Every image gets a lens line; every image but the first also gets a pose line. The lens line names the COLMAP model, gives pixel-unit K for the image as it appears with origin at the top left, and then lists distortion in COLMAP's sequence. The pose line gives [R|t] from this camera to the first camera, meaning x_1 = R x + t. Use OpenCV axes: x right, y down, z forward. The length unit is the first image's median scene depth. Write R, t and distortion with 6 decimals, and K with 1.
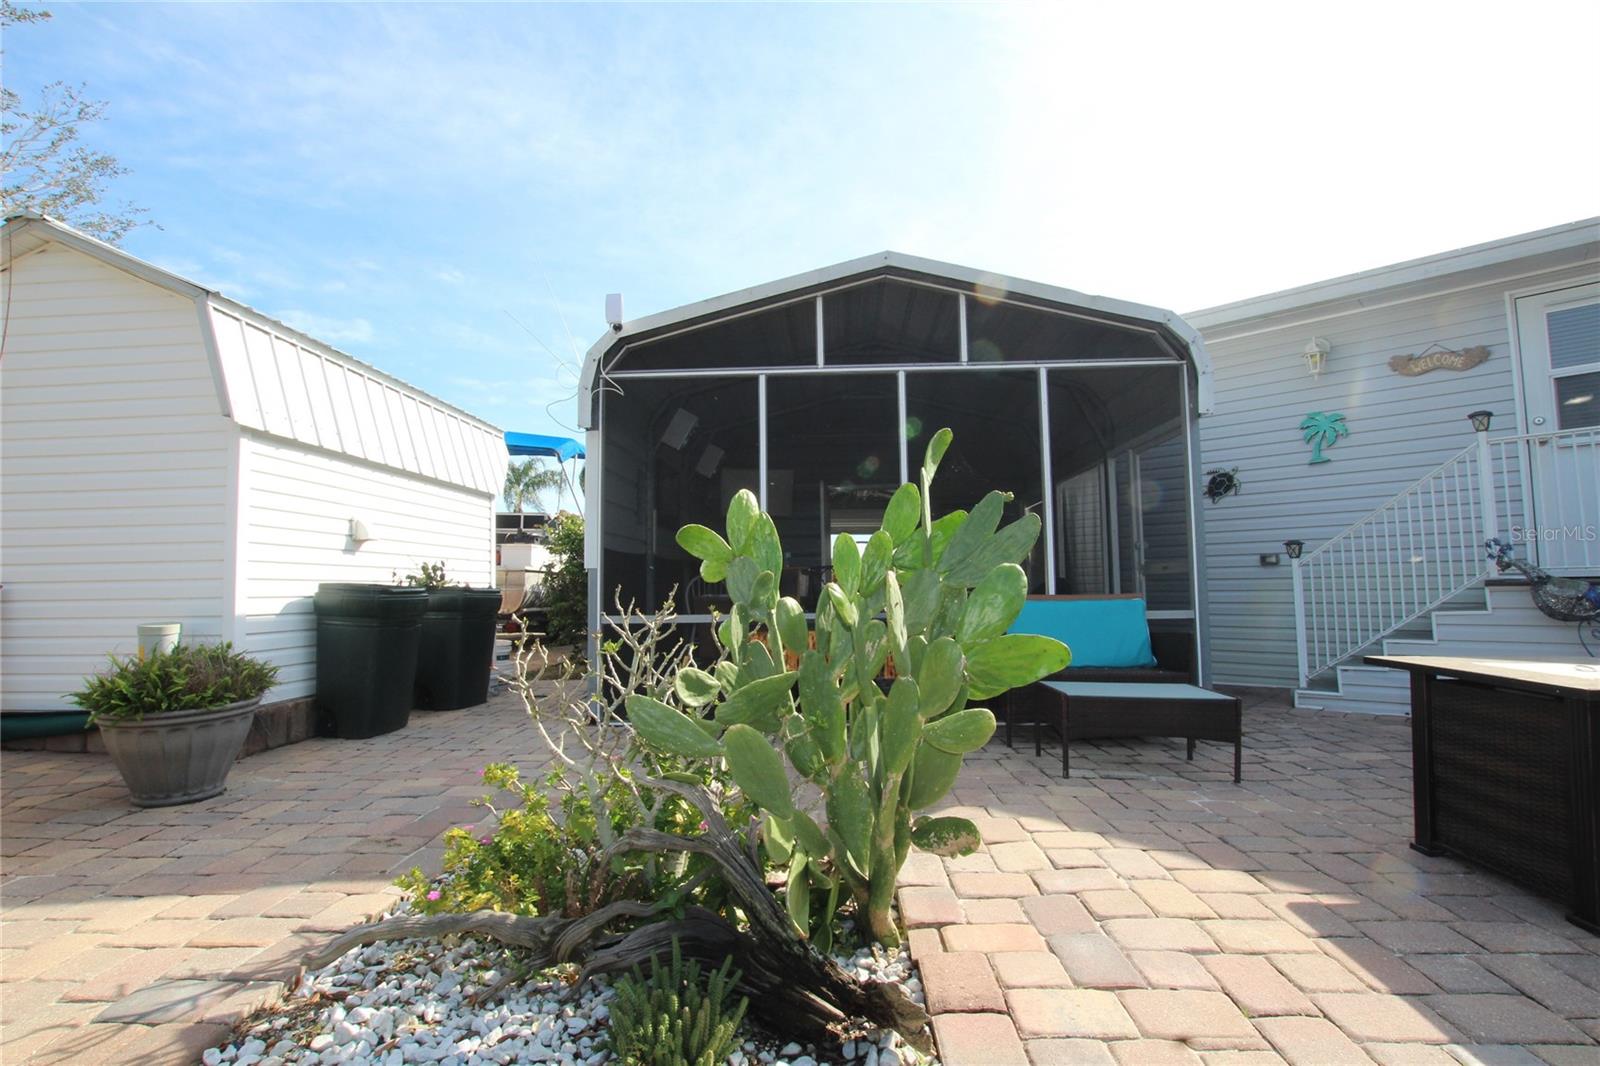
lens RADIAL K [[739.8, 0, 793.6], [0, 739.8, 539.0], [0, 0, 1]] dist [-0.030149, 0.000766]
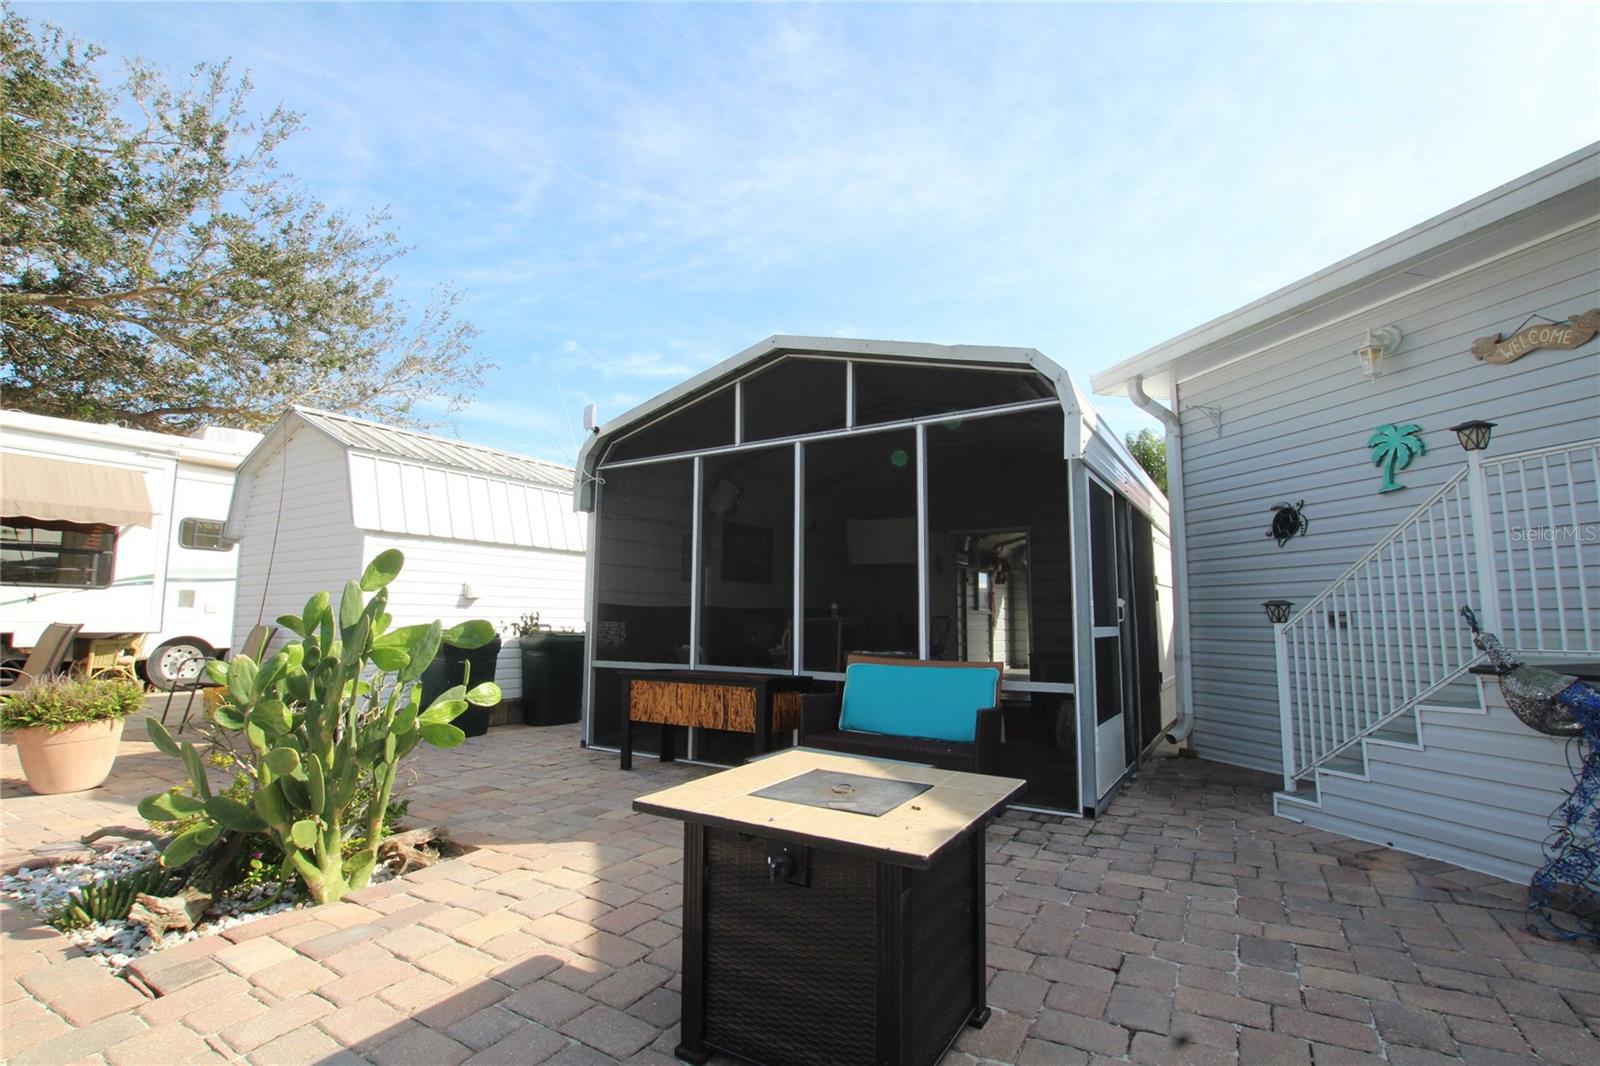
lens RADIAL K [[752.0, 0, 804.4], [0, 752.0, 535.2], [0, 0, 1]] dist [-0.029585, 0.005181]
pose [[0.874724, -0.038012, -0.483128, 0.641362], [0.015869, 0.998631, -0.049840, -0.036485], [0.484361, 0.035930, 0.874130, 0.054650]]
